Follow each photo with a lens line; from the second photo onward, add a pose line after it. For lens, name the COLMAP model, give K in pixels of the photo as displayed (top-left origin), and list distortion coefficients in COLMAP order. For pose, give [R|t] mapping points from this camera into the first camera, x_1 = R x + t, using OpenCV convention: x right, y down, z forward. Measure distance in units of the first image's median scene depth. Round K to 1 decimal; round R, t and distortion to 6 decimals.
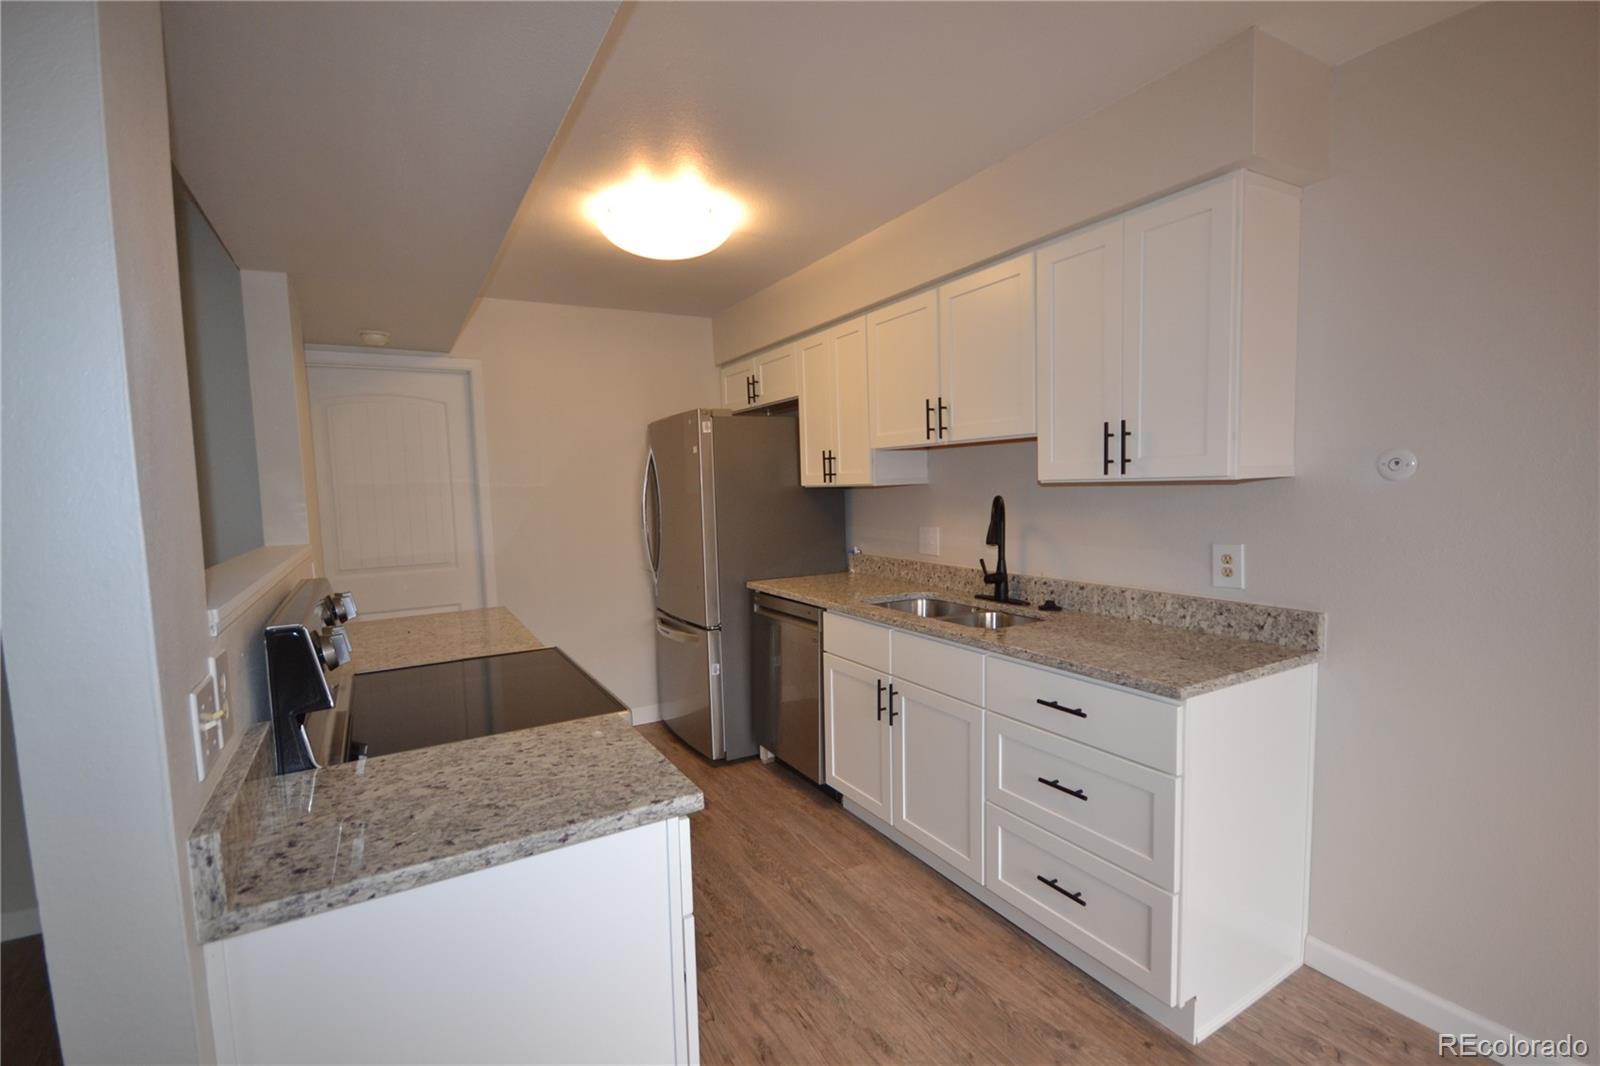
lens RADIAL K [[713.6, 0, 786.5], [0, 713.6, 532.7], [0, 0, 1]] dist [-0.000989, -0.000228]
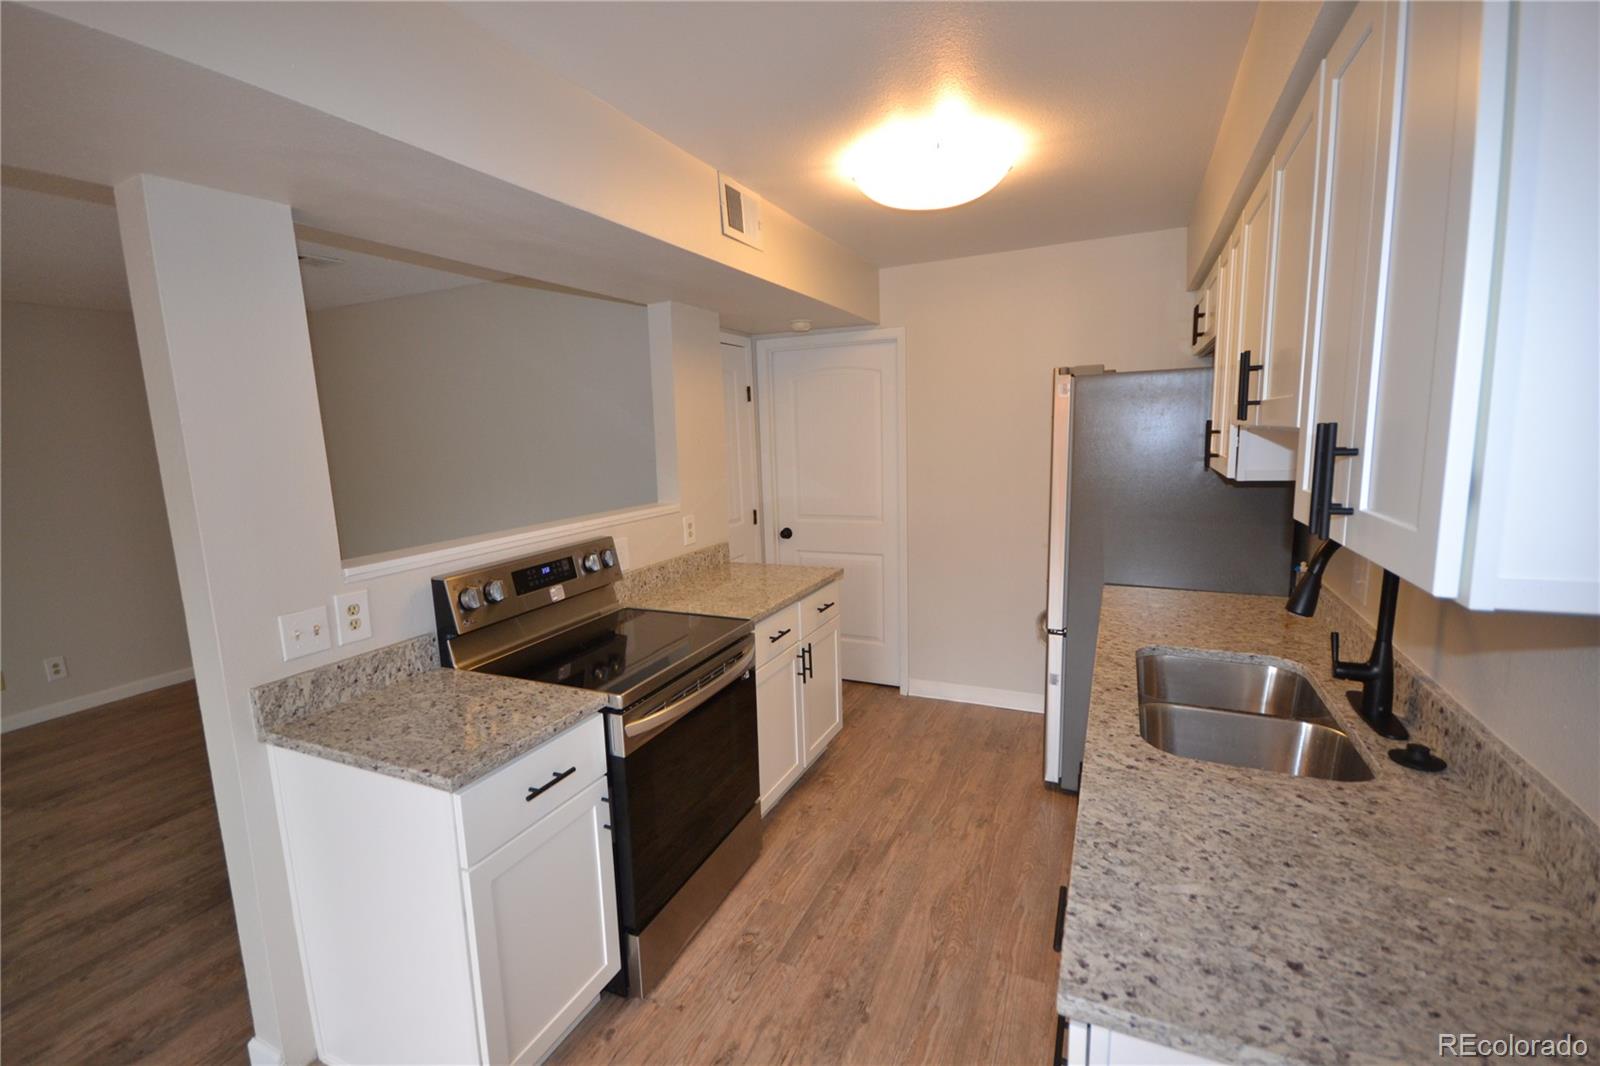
lens RADIAL K [[713.6, 0, 786.3], [0, 713.6, 533.7], [0, 0, 1]] dist [-0.000989, -0.000228]
pose [[0.573258, 0.128459, -0.809242, 0.573324], [-0.039323, 0.990809, 0.129425, -0.114886], [0.818430, -0.042372, 0.573041, 0.400394]]
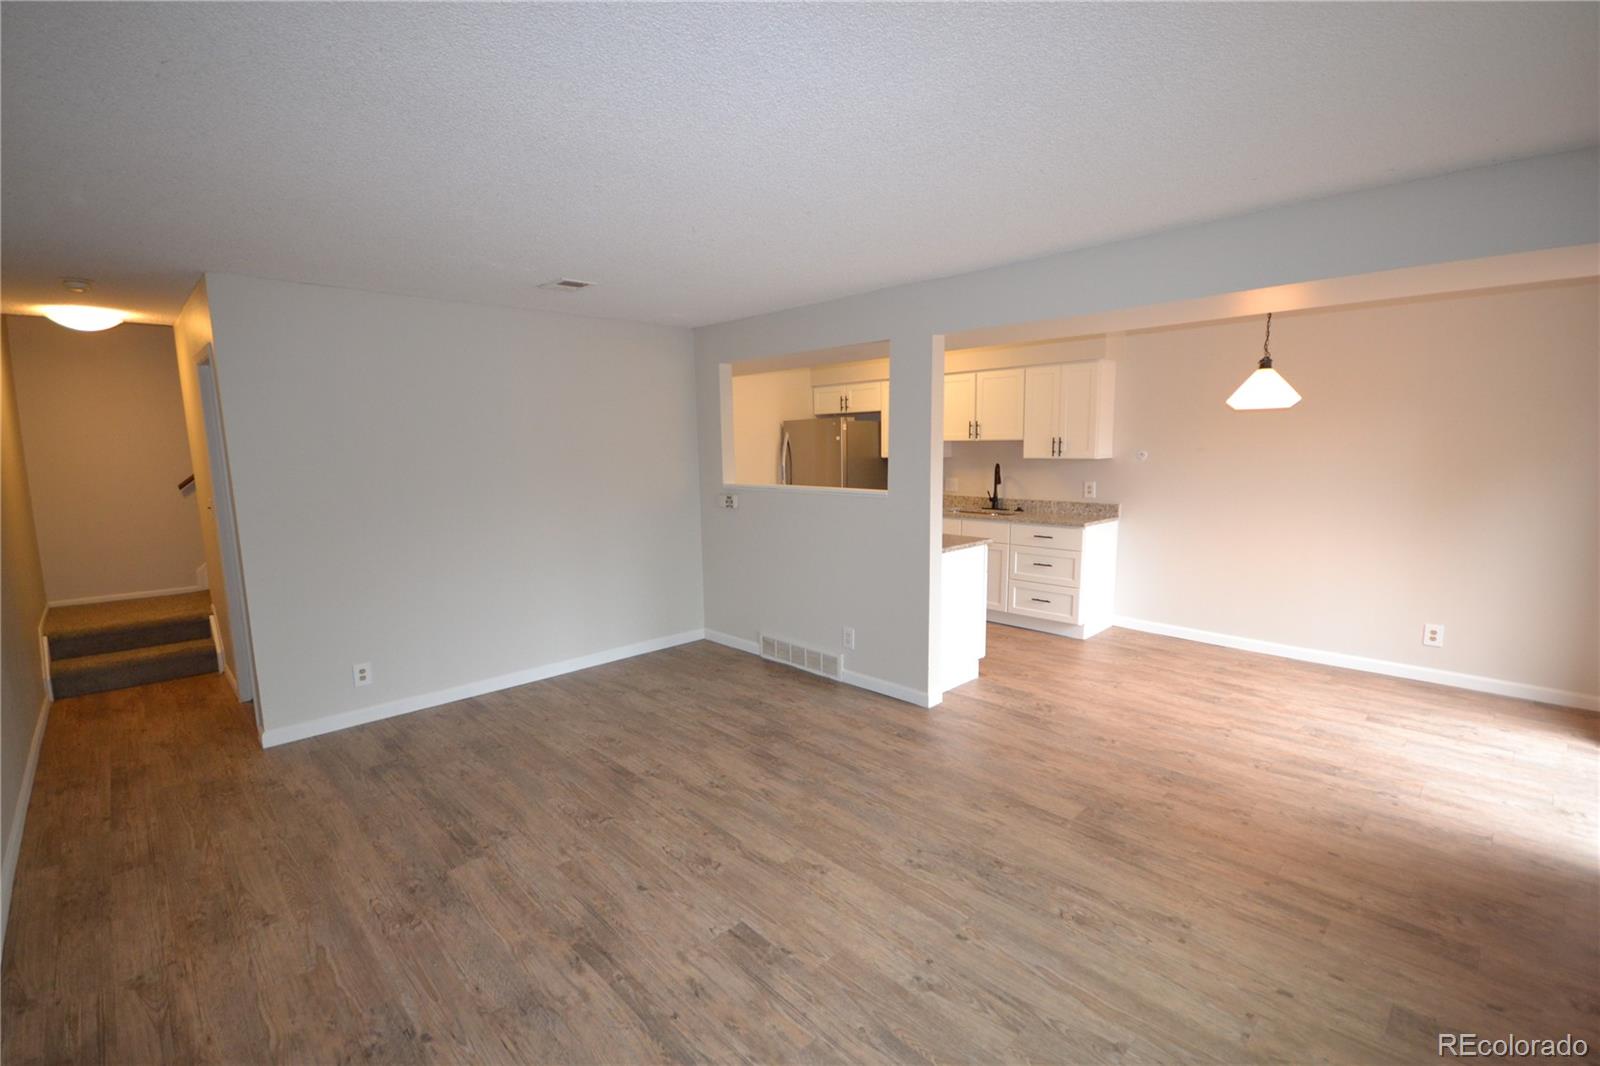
lens RADIAL K [[713.6, 0, 795.7], [0, 713.6, 538.1], [0, 0, 1]] dist [-0.000989, -0.000228]
pose [[0.966691, -0.023090, 0.254904, -1.123211], [0.007358, 0.998018, 0.062501, 0.048899], [-0.255842, -0.058544, 0.964944, -1.309107]]
